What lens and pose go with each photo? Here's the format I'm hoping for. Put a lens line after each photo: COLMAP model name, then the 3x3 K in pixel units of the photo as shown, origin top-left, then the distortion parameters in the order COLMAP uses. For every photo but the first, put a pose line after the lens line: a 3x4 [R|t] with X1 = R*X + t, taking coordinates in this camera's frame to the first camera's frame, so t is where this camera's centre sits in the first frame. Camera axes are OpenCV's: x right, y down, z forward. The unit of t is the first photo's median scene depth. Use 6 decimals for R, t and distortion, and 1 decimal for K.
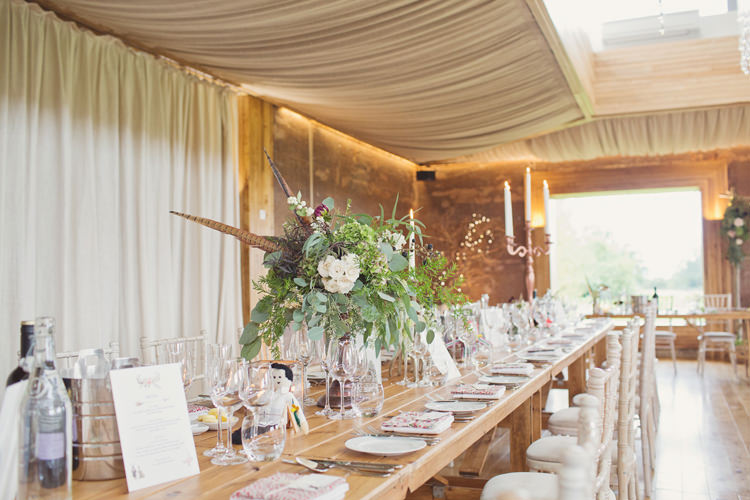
lens RADIAL K [[753.9, 0, 386.2], [0, 753.9, 247.0], [0, 0, 1]] dist [-0.090614, 0.171524]
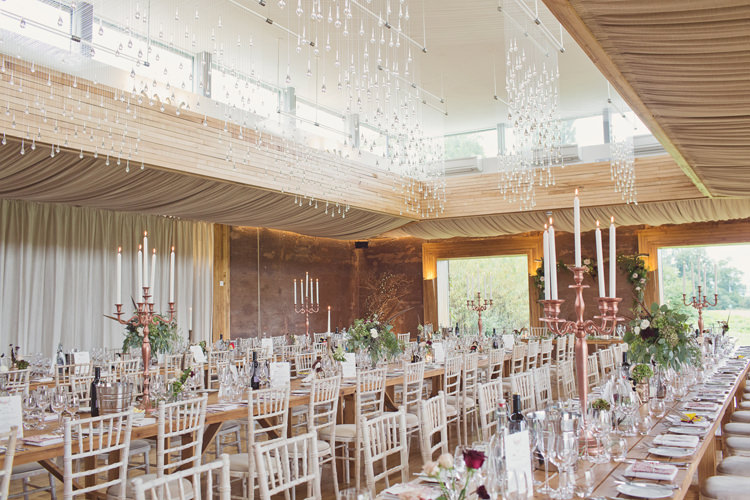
lens RADIAL K [[753.9, 0, 386.2], [0, 753.9, 247.0], [0, 0, 1]] dist [-0.090614, 0.171524]
pose [[0.989630, -0.011851, -0.143147, 0.355937], [0.008514, 0.999678, -0.023906, -0.060871], [0.143384, 0.022439, 0.989413, -0.542165]]
